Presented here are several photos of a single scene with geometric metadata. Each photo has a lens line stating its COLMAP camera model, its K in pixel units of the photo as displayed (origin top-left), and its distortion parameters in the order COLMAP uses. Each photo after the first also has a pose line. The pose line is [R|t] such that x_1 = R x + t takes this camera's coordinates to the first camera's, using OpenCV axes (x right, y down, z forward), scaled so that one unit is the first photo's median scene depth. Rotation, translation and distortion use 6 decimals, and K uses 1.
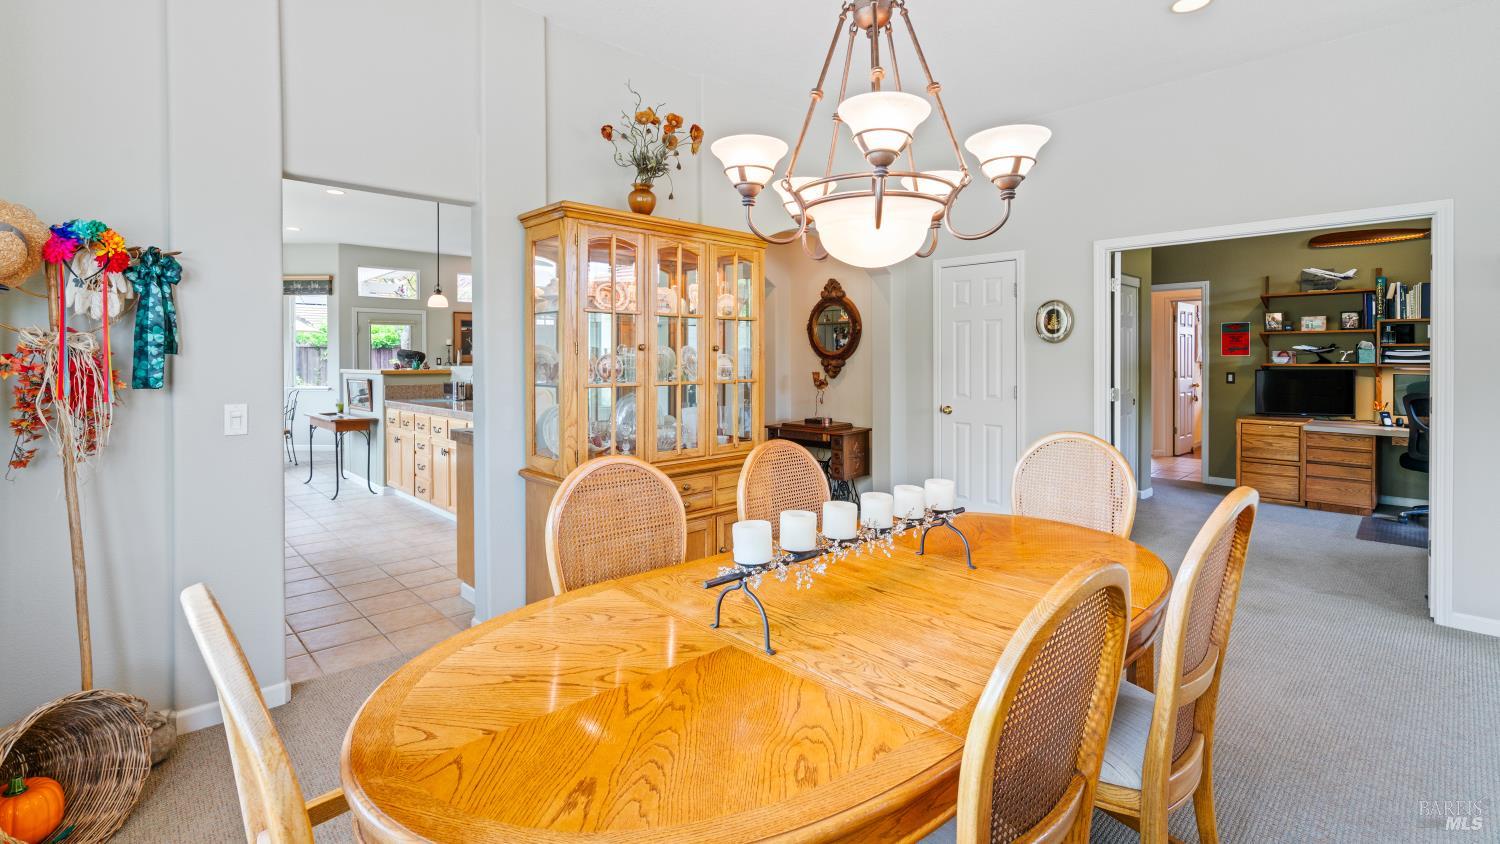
lens RADIAL K [[688.6, 0, 729.9], [0, 688.6, 357.1], [0, 0, 1]] dist [-0.002820, 0.000111]
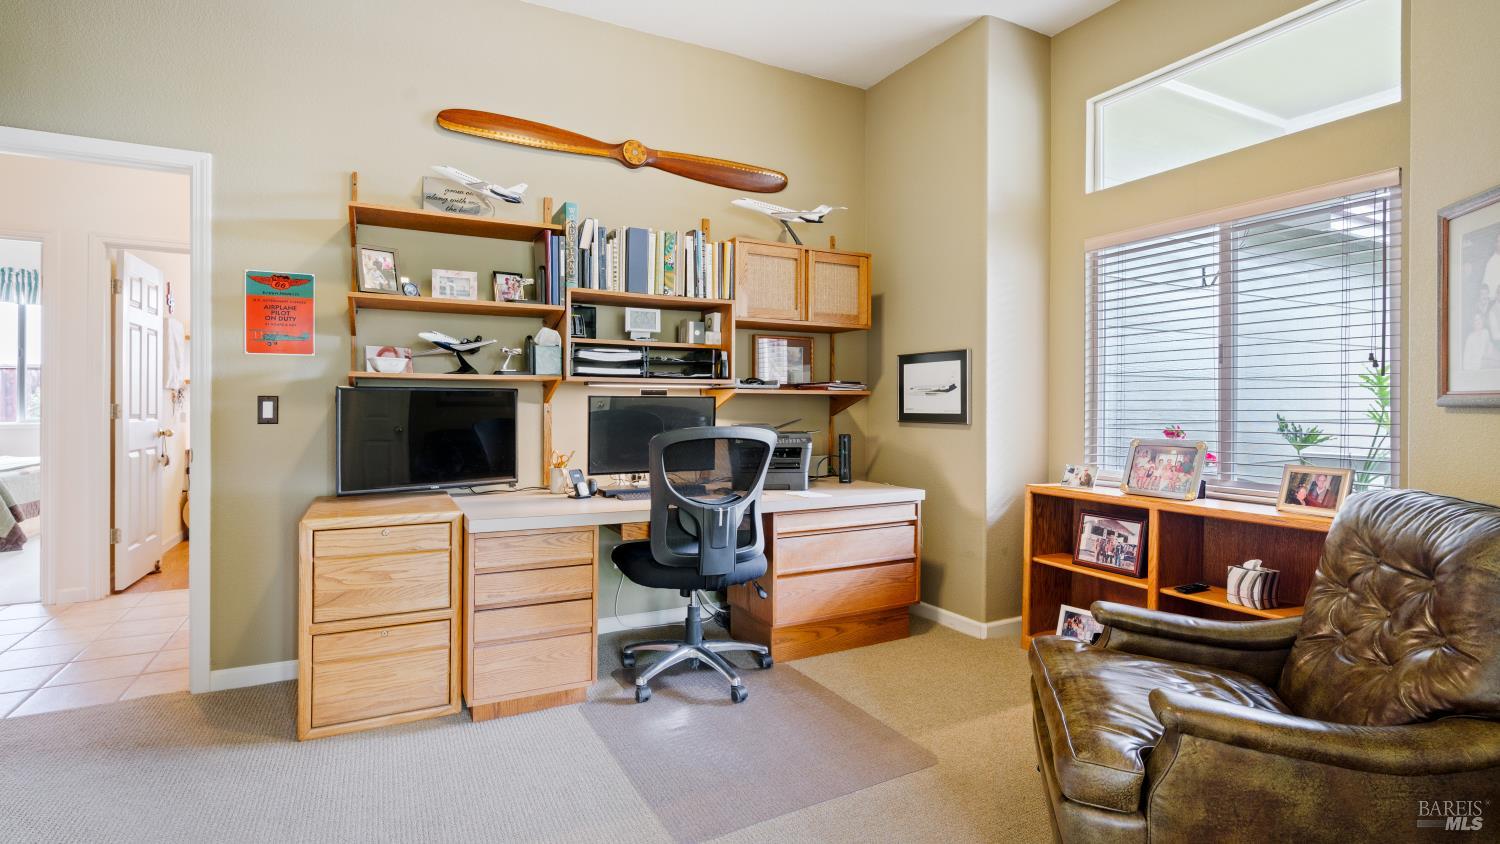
lens RADIAL K [[688.6, 0, 741.9], [0, 688.6, 407.6], [0, 0, 1]] dist [-0.002820, 0.000111]
pose [[0.264610, 0.001590, 0.964354, 0.449796], [-0.003905, 0.999992, -0.000578, 0.030571], [-0.964348, -0.003613, 0.264614, 0.679288]]
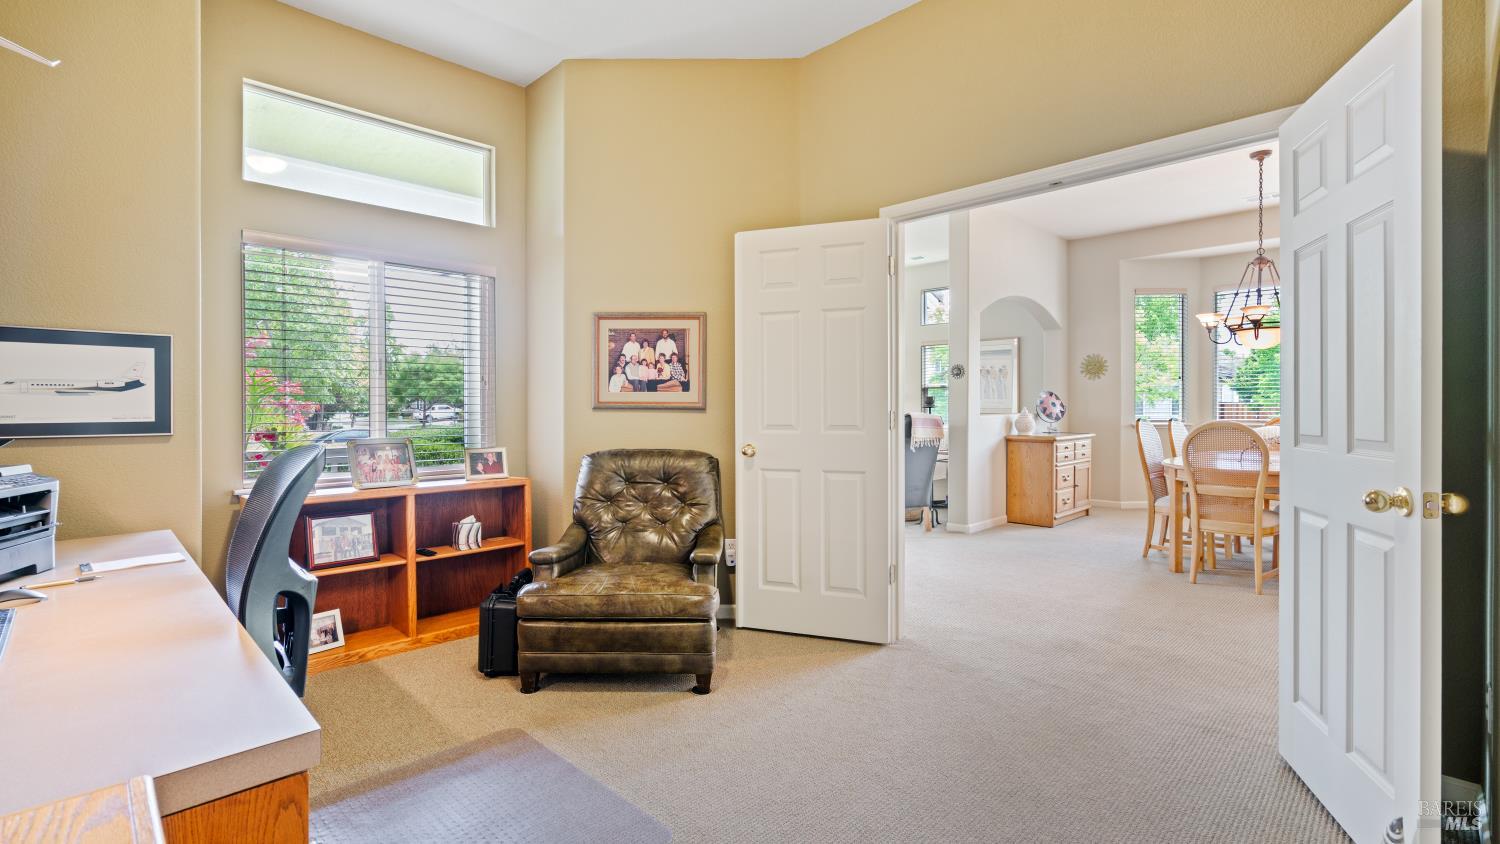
lens RADIAL K [[688.6, 0, 747.3], [0, 688.6, 413.3], [0, 0, 1]] dist [-0.002820, 0.000111]
pose [[-0.999583, 0.006027, -0.028230, 0.863709], [0.005820, 0.999956, 0.007411, 0.027662], [0.028274, 0.007243, -0.999574, 1.343074]]
